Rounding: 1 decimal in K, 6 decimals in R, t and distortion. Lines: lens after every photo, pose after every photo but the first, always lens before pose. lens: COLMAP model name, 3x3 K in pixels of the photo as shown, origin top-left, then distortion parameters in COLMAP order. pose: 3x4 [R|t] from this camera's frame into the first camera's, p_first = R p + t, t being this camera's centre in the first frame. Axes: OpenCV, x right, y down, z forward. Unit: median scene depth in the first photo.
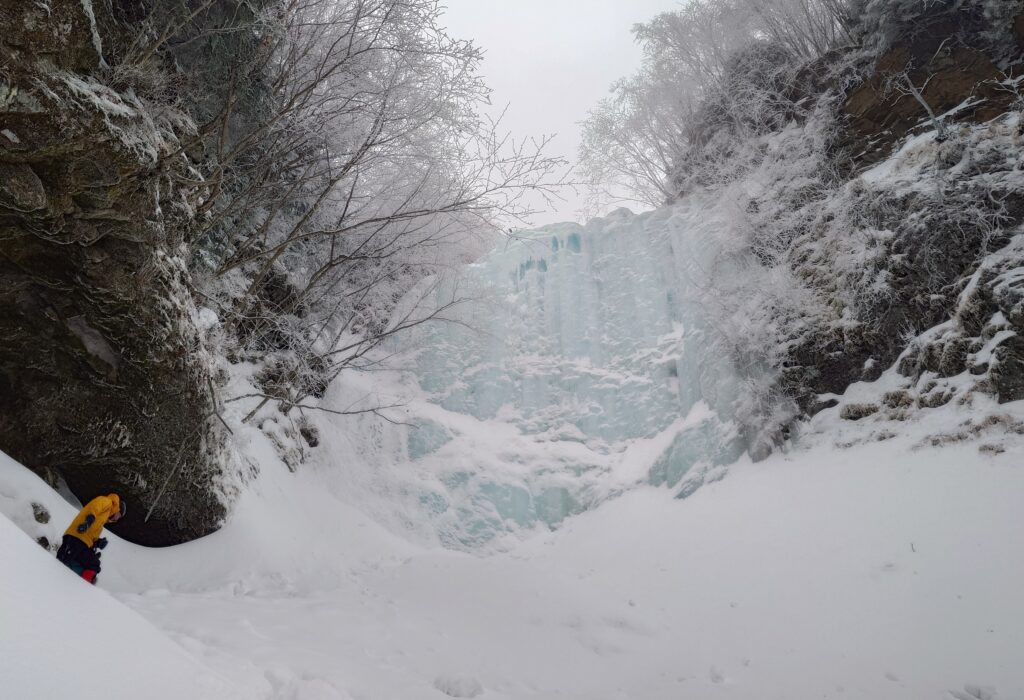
lens RADIAL K [[837.8, 0, 429.7], [0, 837.8, 234.2], [0, 0, 1]] dist [0.016236, -0.007595]
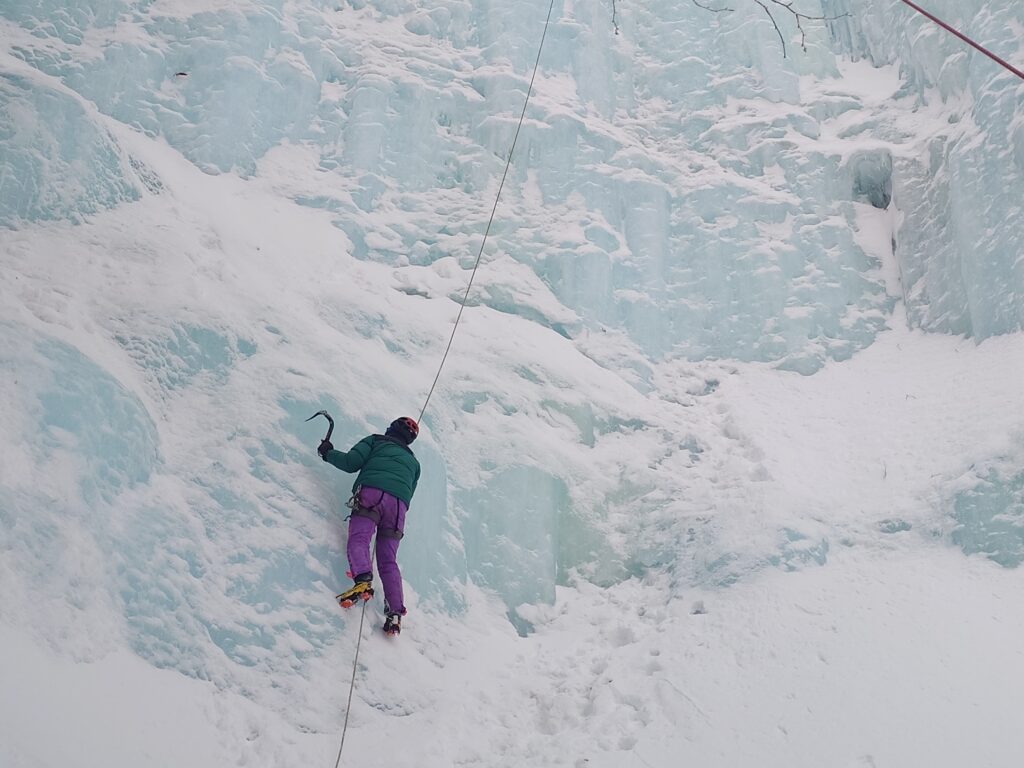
lens RADIAL K [[1659.9, 0, 510.1], [0, 1659.9, 377.5], [0, 0, 1]] dist [0.032603, 0.000000]
pose [[0.884803, 0.226410, 0.407262, -0.073228], [-0.325681, 0.925570, 0.193009, 0.180854], [-0.333250, -0.303413, 0.892684, 0.559717]]
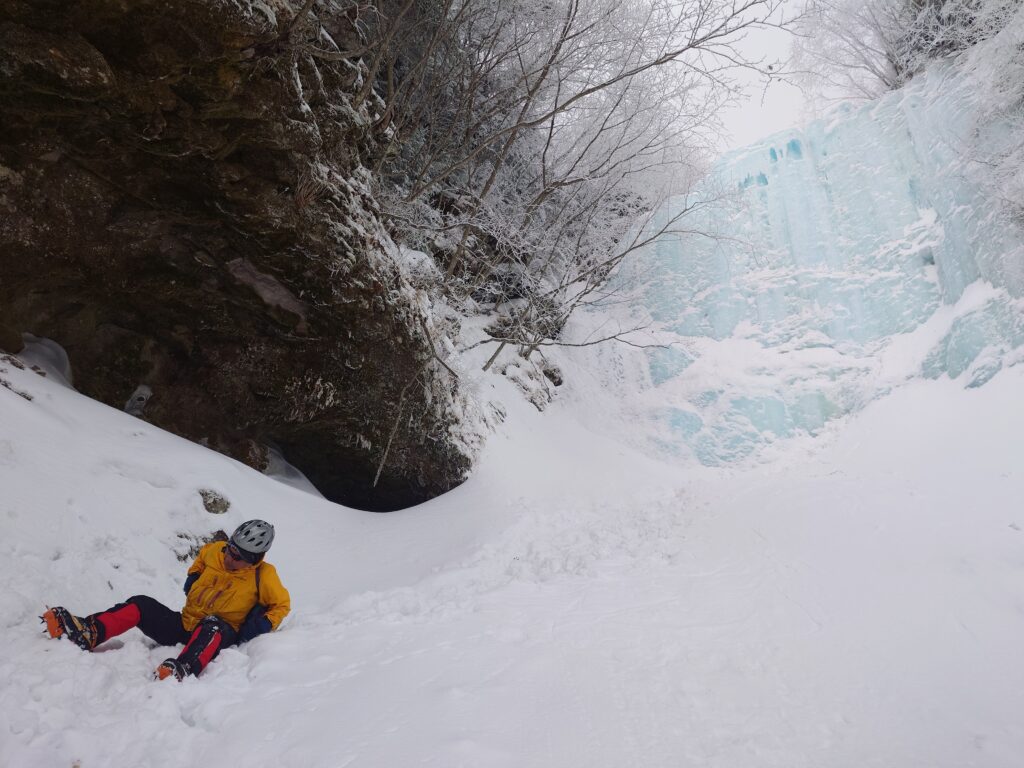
lens RADIAL K [[698.9, 0, 515.8], [0, 698.9, 388.5], [0, 0, 1]] dist [0.010259, -0.008235]
pose [[0.972470, -0.124662, -0.196880, -0.021728], [0.169604, 0.958024, 0.231138, 0.051641], [0.159802, -0.258167, 0.952792, 0.180231]]
